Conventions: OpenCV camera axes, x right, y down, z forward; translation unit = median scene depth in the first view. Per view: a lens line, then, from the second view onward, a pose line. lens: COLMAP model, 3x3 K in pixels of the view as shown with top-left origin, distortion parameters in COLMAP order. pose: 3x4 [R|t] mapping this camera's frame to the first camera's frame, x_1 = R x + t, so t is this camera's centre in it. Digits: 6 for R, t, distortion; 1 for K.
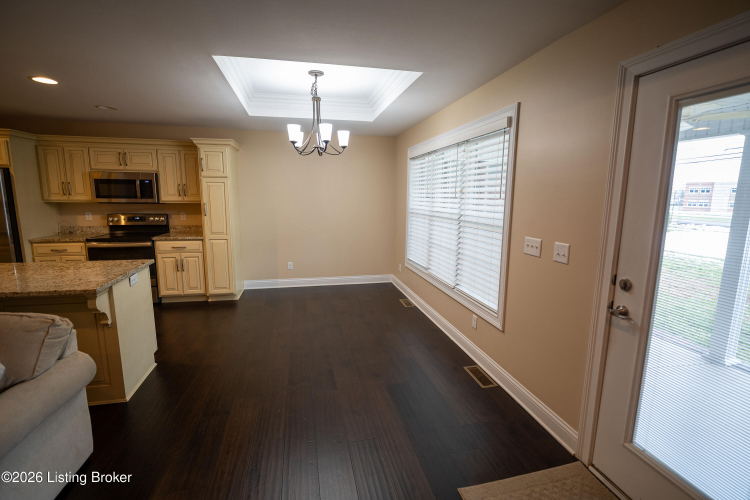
lens RADIAL K [[350.7, 0, 375.0], [0, 350.7, 250.0], [0, 0, 1]] dist [-0.001119, -0.000078]
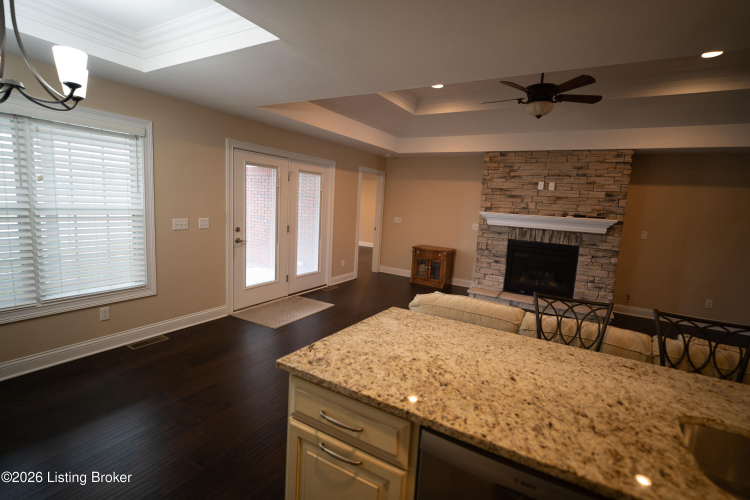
lens RADIAL K [[345.4, 0, 385.3], [0, 345.4, 246.9], [0, 0, 1]] dist [-0.001615, -0.000531]
pose [[-0.742265, -0.135935, 0.656174, -0.668497], [0.044249, 0.967129, 0.250408, -0.137698], [-0.668644, 0.214905, -0.711851, 0.807477]]
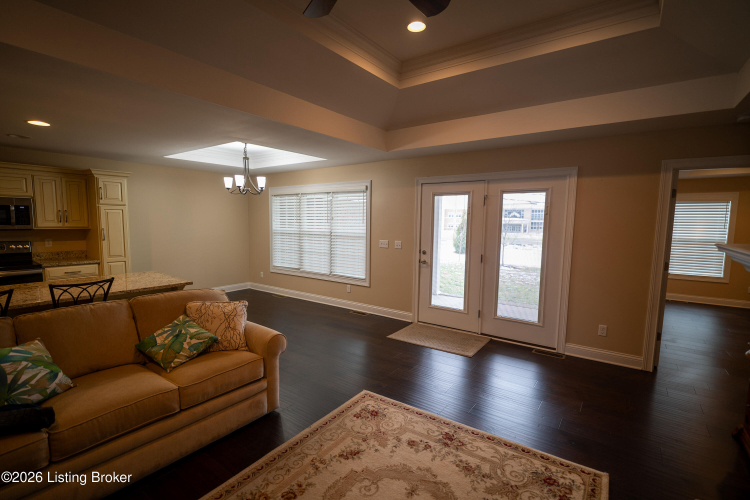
lens RADIAL K [[349.4, 0, 385.7], [0, 349.4, 252.1], [0, 0, 1]] dist [-0.001300, -0.000669]
pose [[0.737516, -0.062948, 0.672390, -0.577983], [0.101347, 0.994687, -0.018043, 0.045944], [-0.667682, 0.081451, 0.739977, -0.369850]]
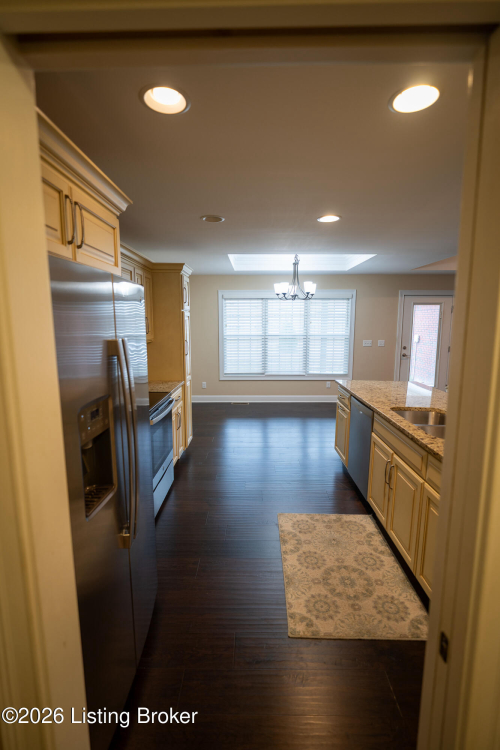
lens RADIAL K [[349.4, 0, 250.0], [0, 349.4, 375.0], [0, 0, 1]] dist [-0.001300, -0.000669]
pose [[0.218220, -0.154873, 0.963532, -1.323069], [0.155479, 0.980234, 0.122345, -0.132710], [-0.963435, 0.123111, 0.237986, 0.680668]]
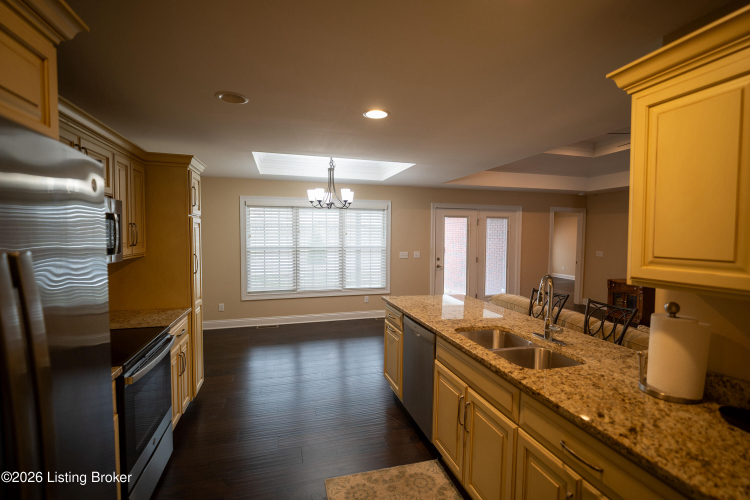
lens RADIAL K [[349.4, 0, 385.7], [0, 349.4, 252.1], [0, 0, 1]] dist [-0.001300, -0.000669]
pose [[-0.086034, -0.058670, 0.994563, -1.205022], [0.149359, 0.986224, 0.071098, -0.132421], [-0.985033, 0.154664, -0.076085, 0.720129]]
